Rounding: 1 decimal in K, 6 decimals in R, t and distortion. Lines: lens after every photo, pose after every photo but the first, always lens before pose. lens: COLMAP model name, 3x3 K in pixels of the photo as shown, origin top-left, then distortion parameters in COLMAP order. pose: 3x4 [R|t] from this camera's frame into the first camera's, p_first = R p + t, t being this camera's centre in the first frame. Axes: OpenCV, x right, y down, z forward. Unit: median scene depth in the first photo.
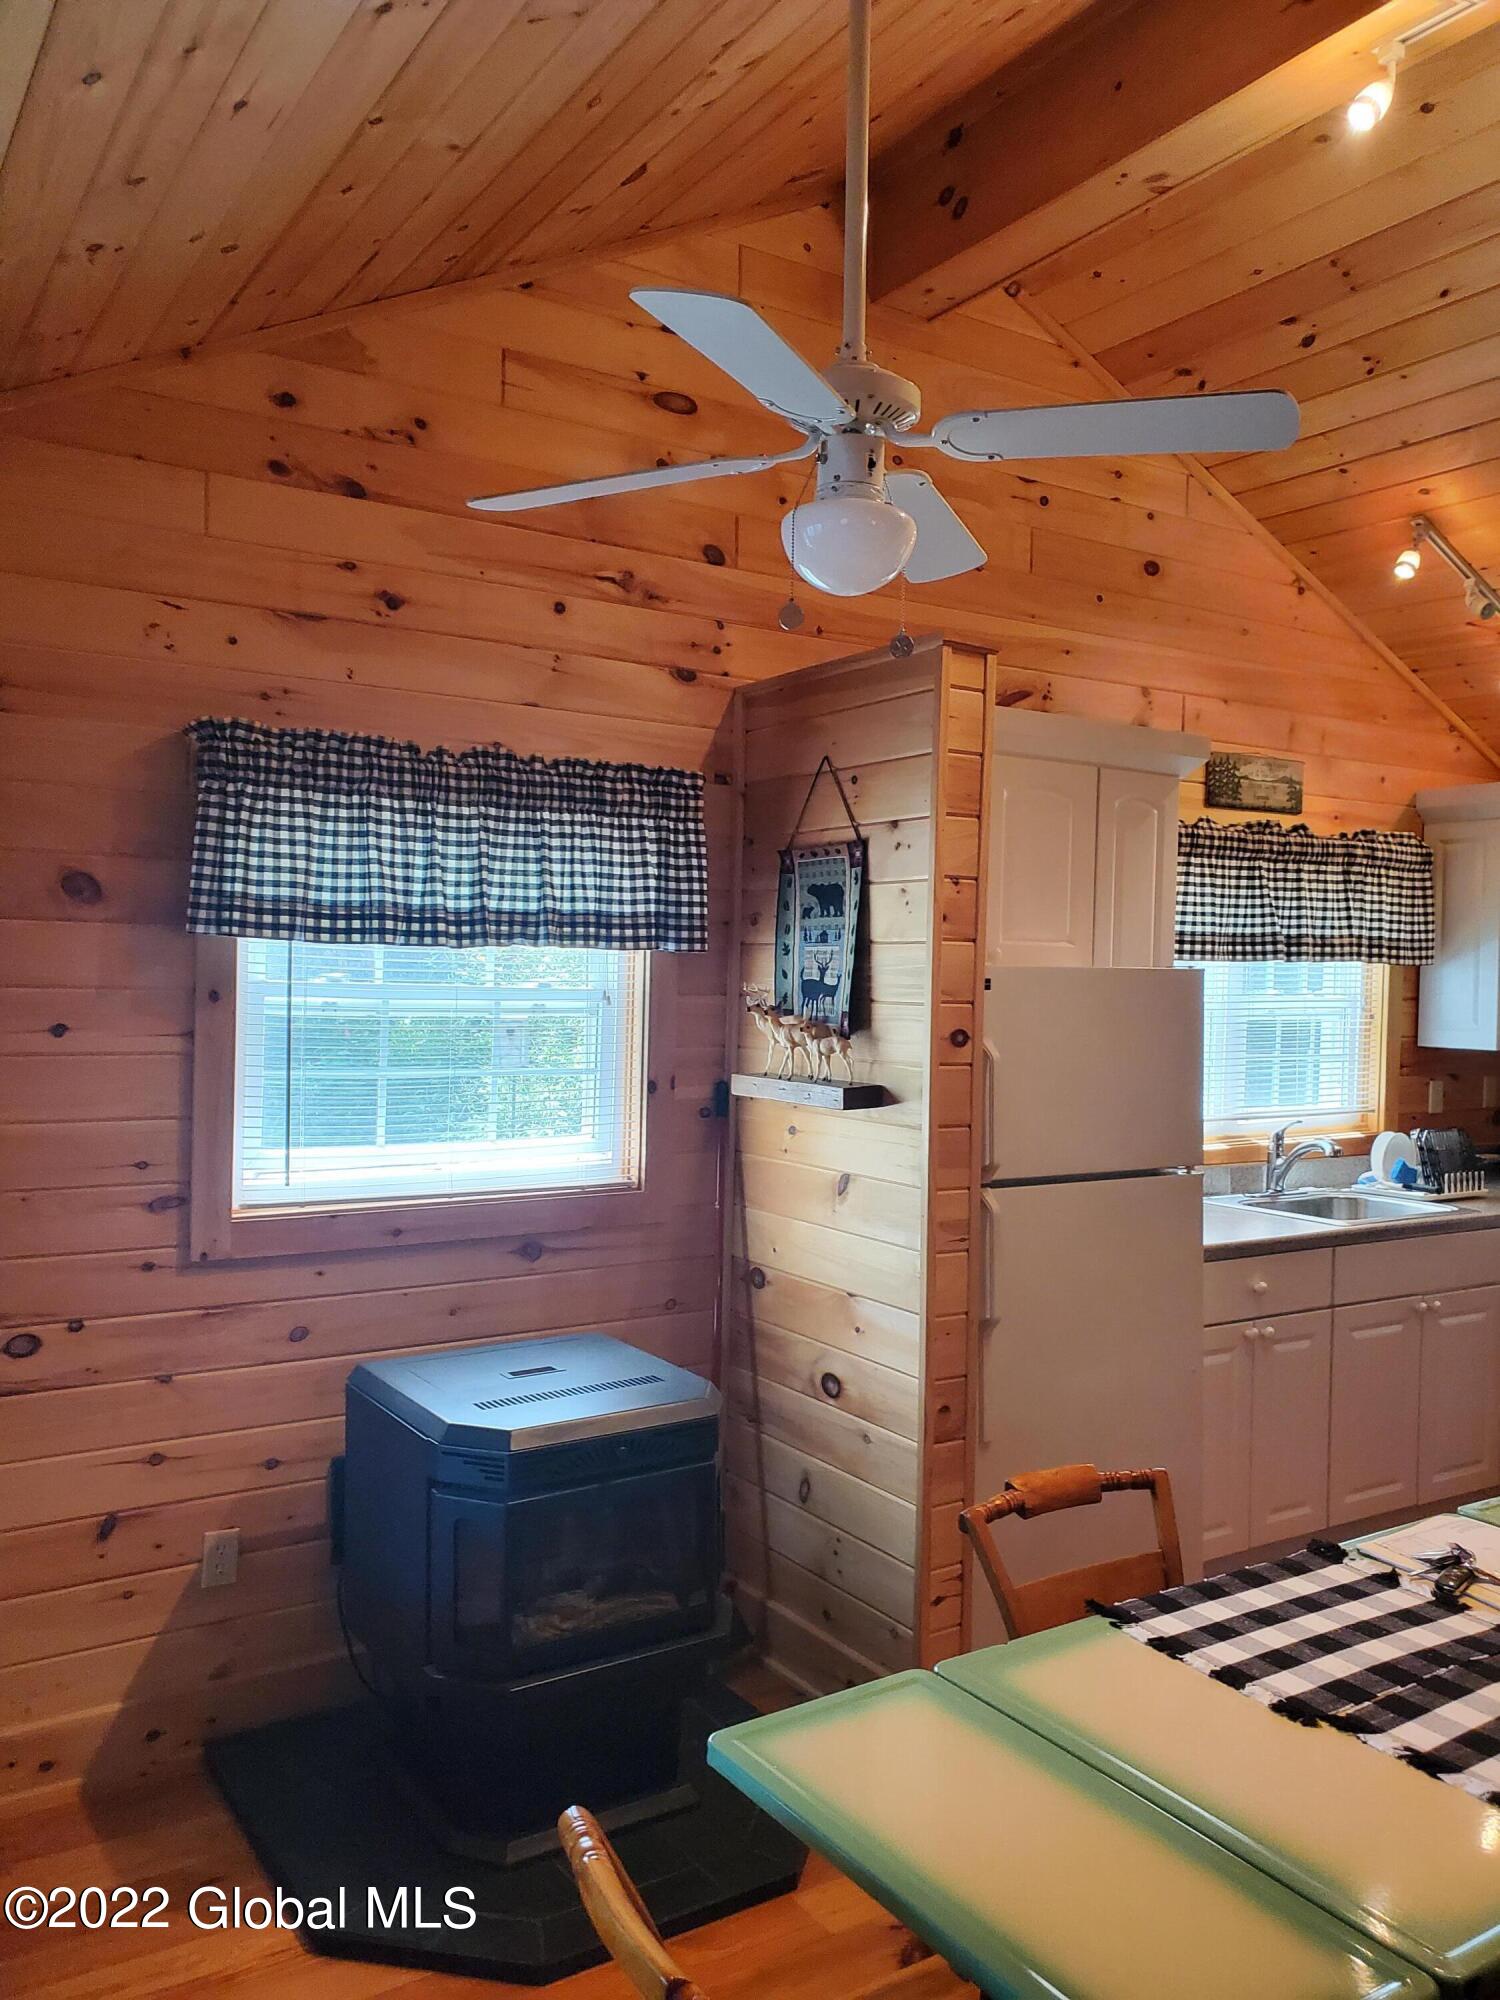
lens RADIAL K [[1584.2, 0, 781.0], [0, 1584.2, 982.3], [0, 0, 1]] dist [0.035802, -0.027091]
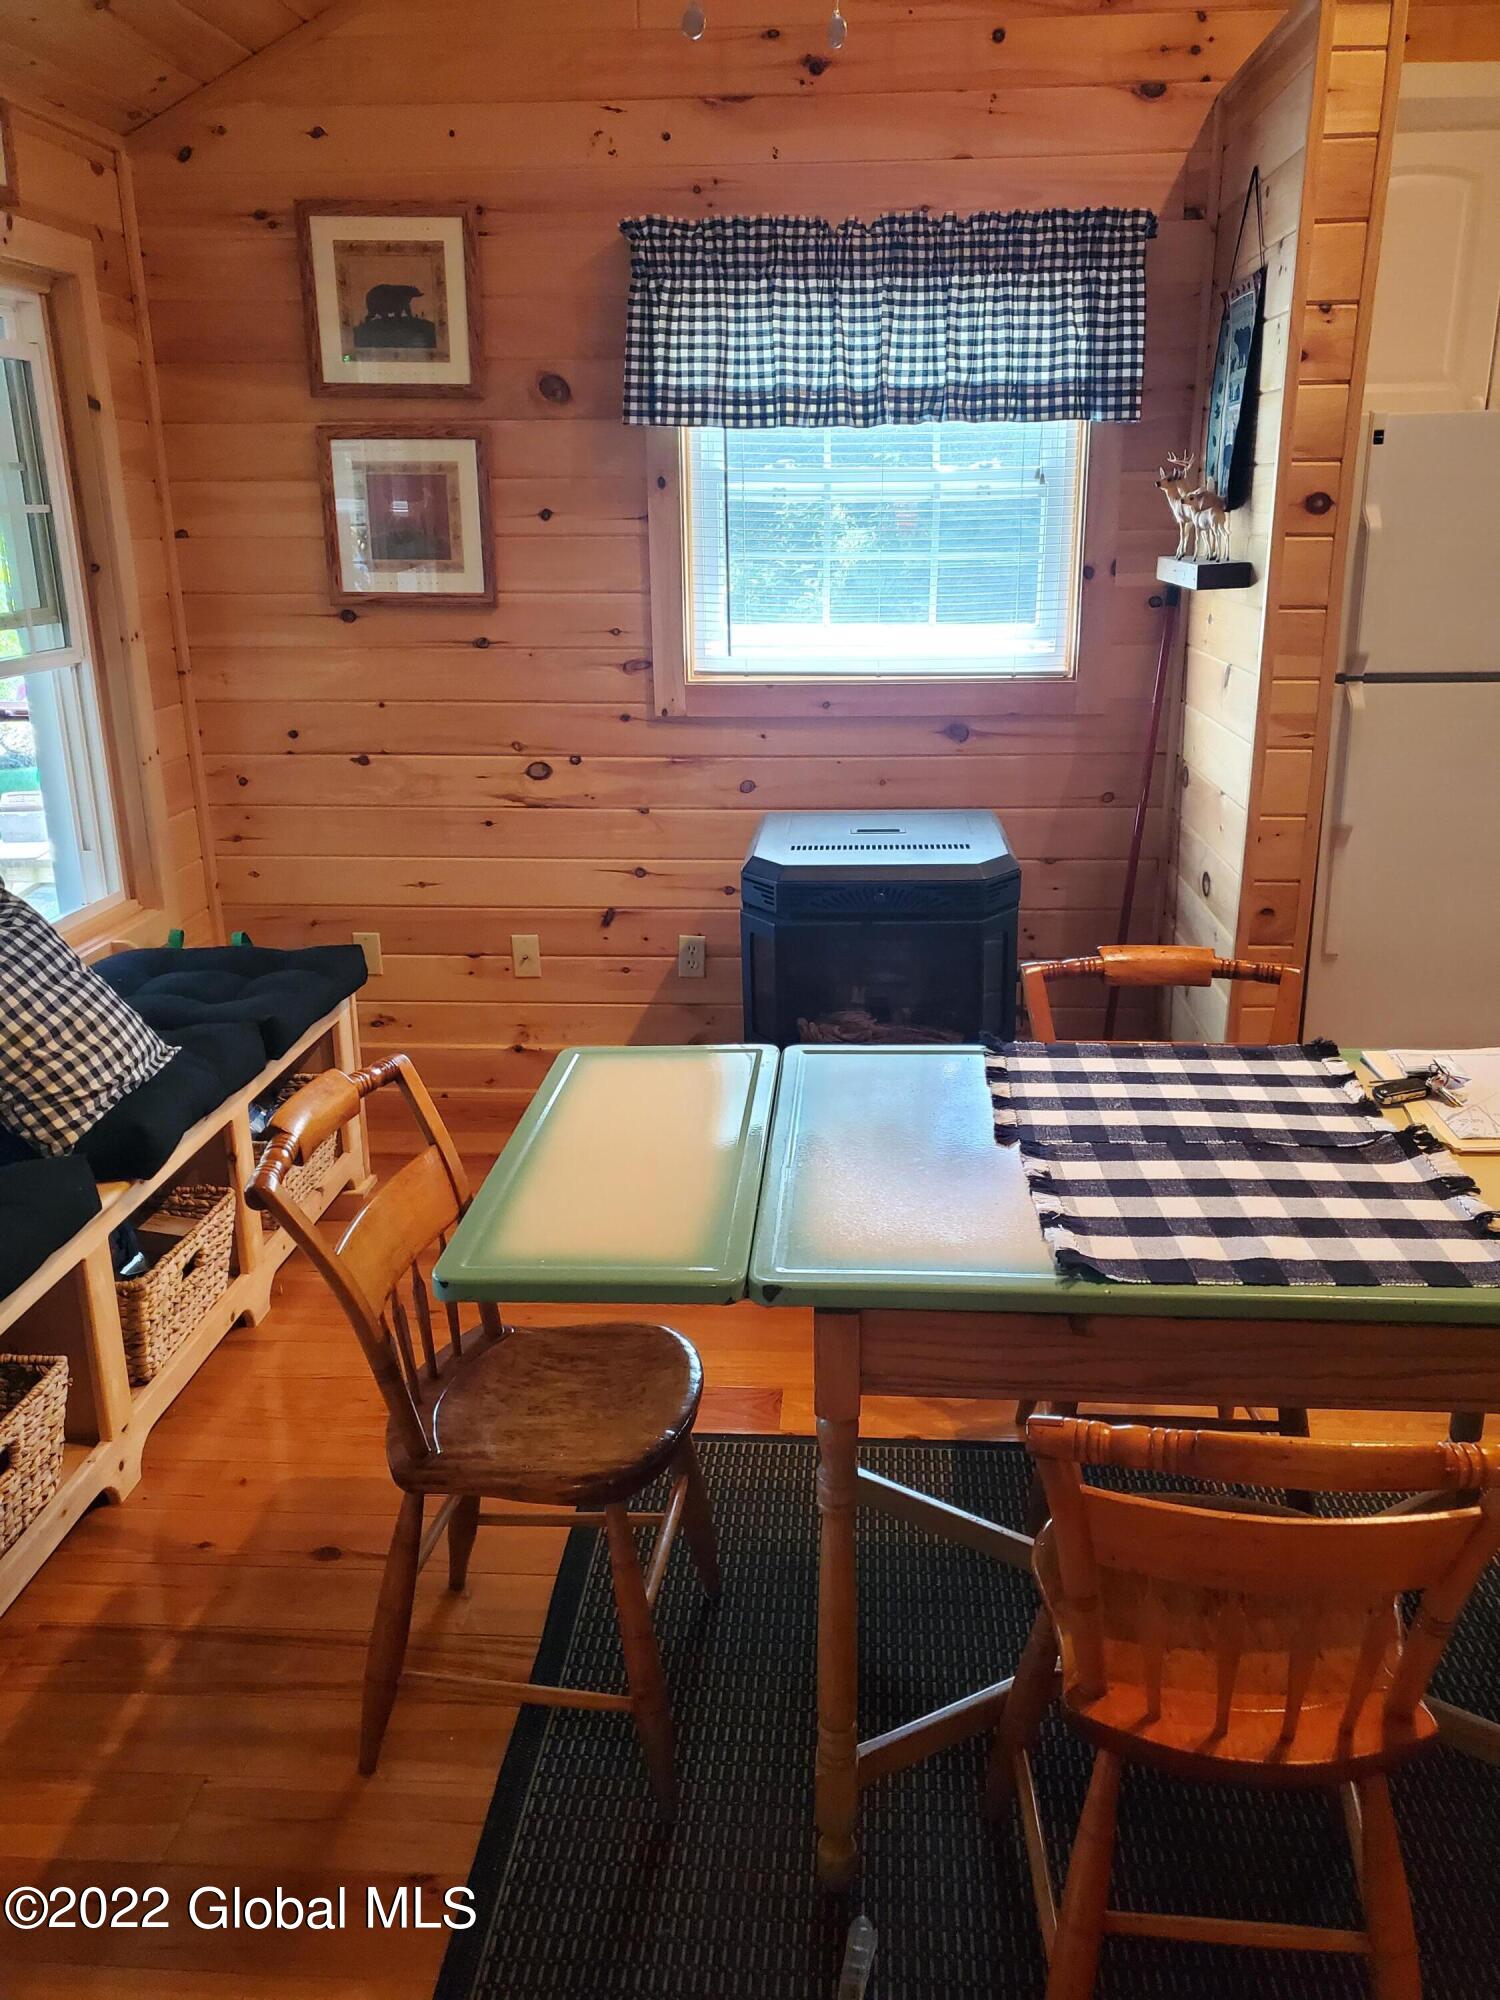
lens RADIAL K [[1584.2, 0, 739.5], [0, 1584.2, 987.5], [0, 0, 1]] dist [0.035802, -0.027091]
pose [[0.791329, 0.151420, -0.592343, 0.377240], [0.020993, 0.961545, 0.273844, 0.040160], [0.611029, -0.229135, 0.757720, 0.069037]]
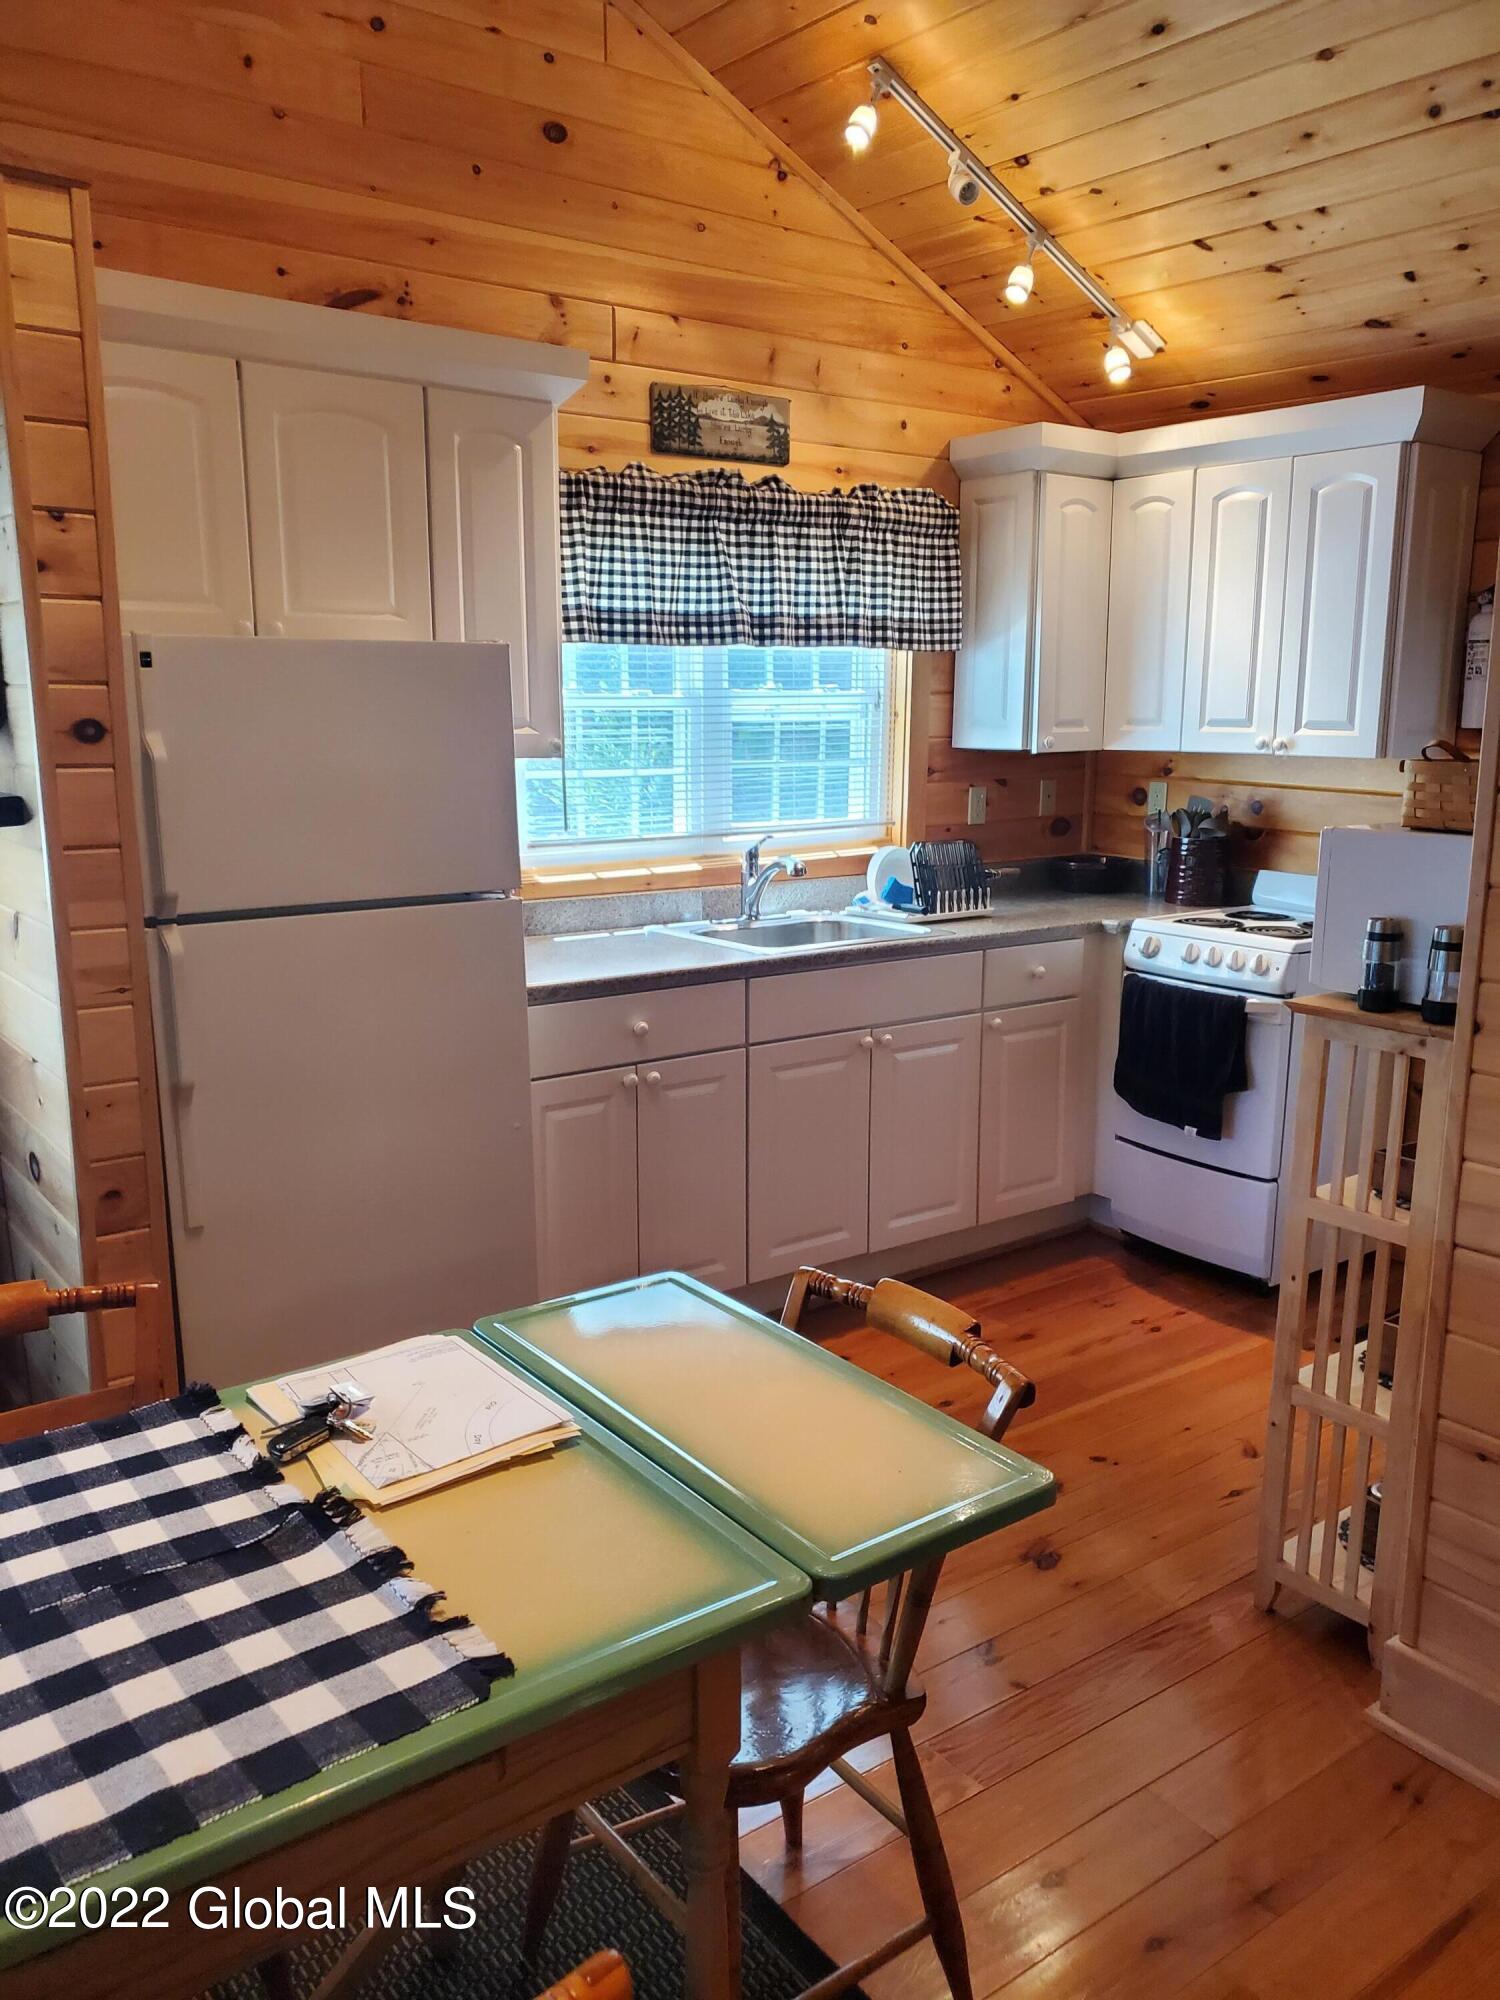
lens RADIAL K [[1584.2, 0, 806.8], [0, 1584.2, 1010.6], [0, 0, 1]] dist [0.035802, -0.027091]
pose [[0.996531, -0.030991, 0.077240, 0.352380], [0.016213, 0.982593, 0.185063, 0.028151], [-0.081630, -0.183169, 0.979687, 0.173674]]
